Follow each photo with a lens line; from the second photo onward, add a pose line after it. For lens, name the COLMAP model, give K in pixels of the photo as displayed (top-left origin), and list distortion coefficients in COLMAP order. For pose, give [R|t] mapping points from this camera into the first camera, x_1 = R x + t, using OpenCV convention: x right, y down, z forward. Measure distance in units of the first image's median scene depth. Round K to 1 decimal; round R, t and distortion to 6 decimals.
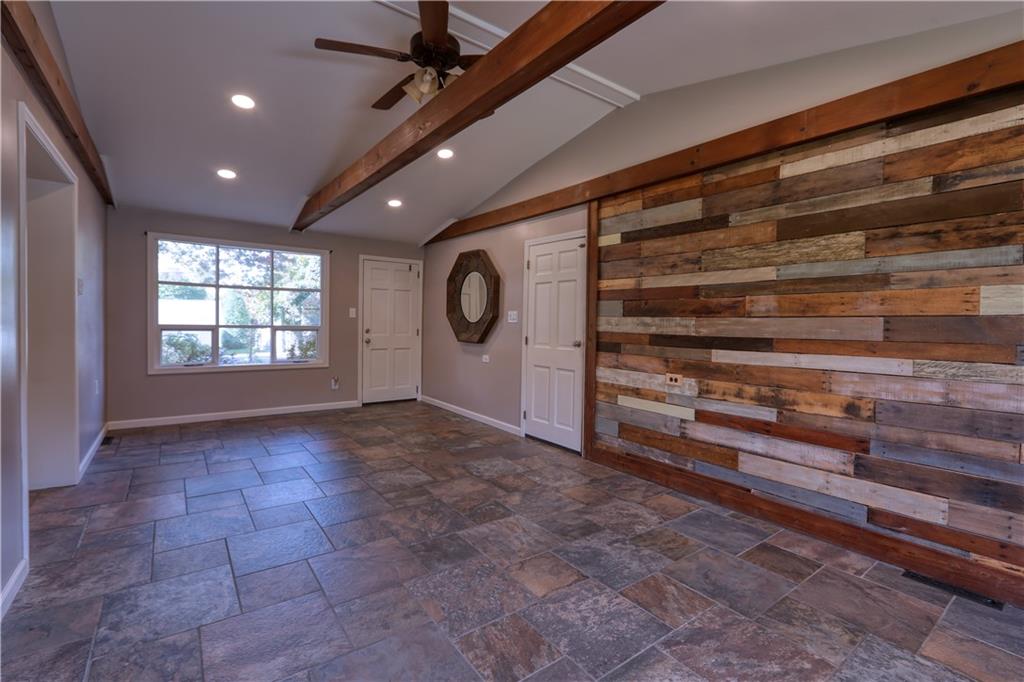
lens RADIAL K [[466.2, 0, 517.9], [0, 466.2, 338.7], [0, 0, 1]] dist [-0.025540, 0.001900]
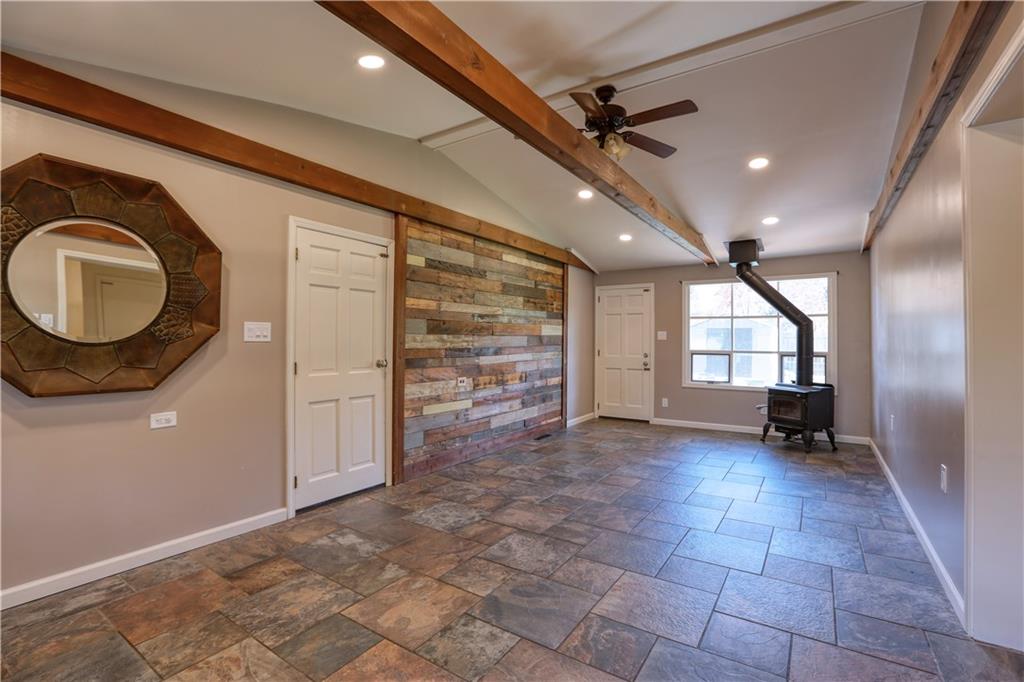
lens RADIAL K [[466.2, 0, 517.6], [0, 466.2, 338.7], [0, 0, 1]] dist [-0.025540, 0.001900]
pose [[-0.343409, -0.021330, 0.938944, -0.978671], [0.017739, 0.999416, 0.029191, -0.072020], [-0.939018, 0.026680, -0.342830, 1.297705]]
